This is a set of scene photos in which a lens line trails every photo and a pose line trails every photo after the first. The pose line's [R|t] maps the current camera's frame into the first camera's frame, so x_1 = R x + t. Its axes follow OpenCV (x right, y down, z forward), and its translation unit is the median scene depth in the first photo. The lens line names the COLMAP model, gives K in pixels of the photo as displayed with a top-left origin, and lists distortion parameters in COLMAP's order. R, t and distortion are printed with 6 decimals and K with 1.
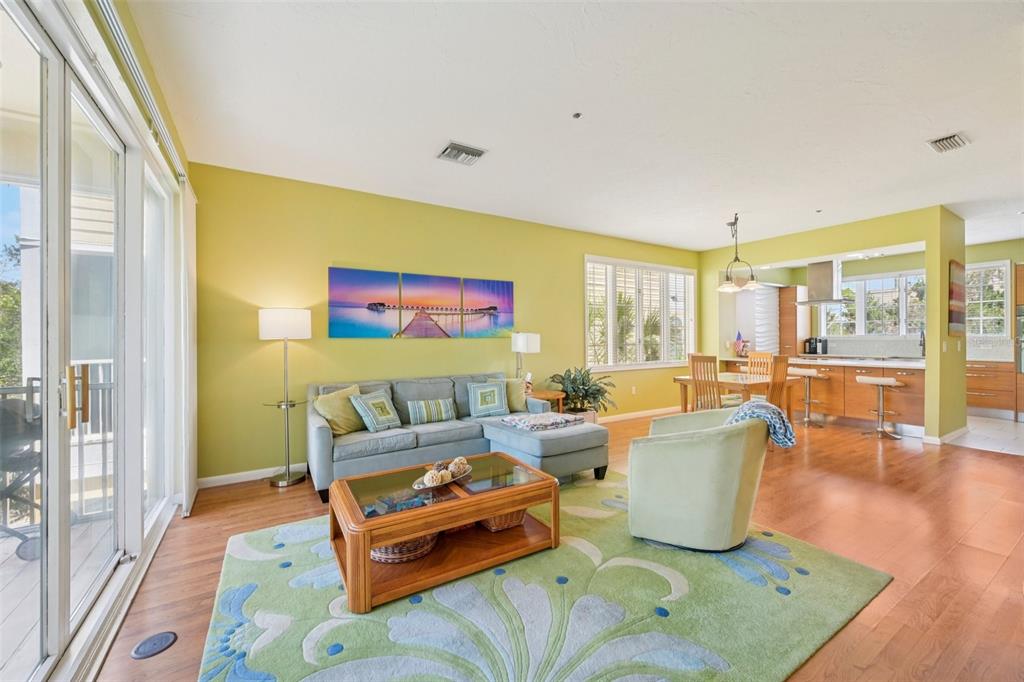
lens RADIAL K [[405.5, 0, 511.8], [0, 405.5, 337.4], [0, 0, 1]] dist [0.001952, -0.000256]
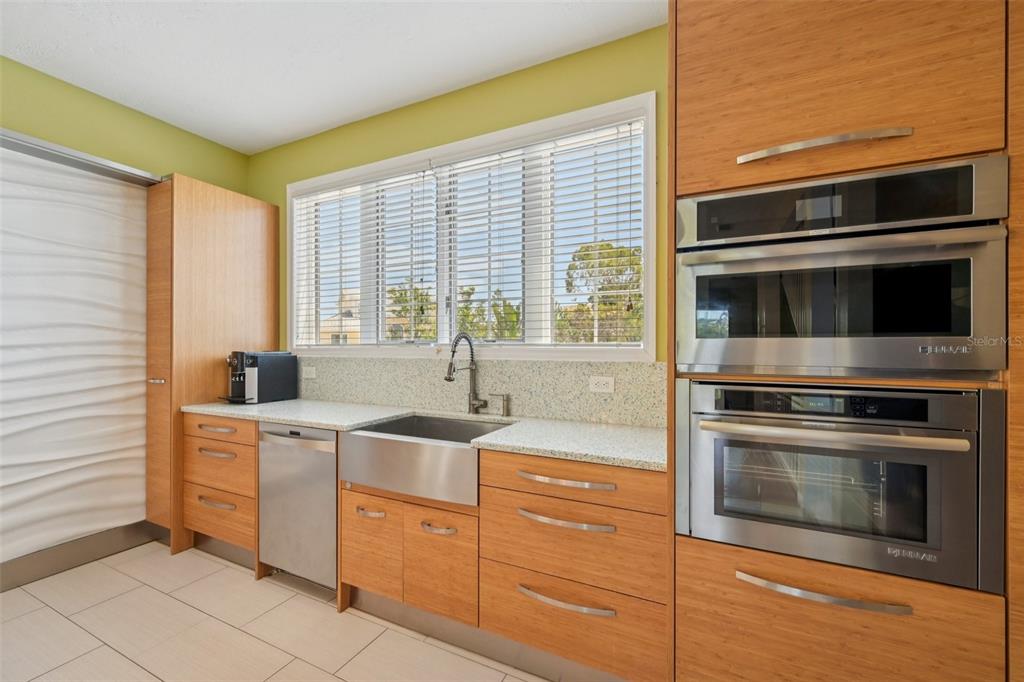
lens RADIAL K [[405.5, 0, 520.9], [0, 405.5, 345.8], [0, 0, 1]] dist [0.001952, -0.000256]
pose [[0.841398, 0.007493, 0.540365, 1.204449], [-0.005127, 0.999970, -0.005884, -0.004268], [-0.540392, 0.002181, 0.841410, 0.984239]]
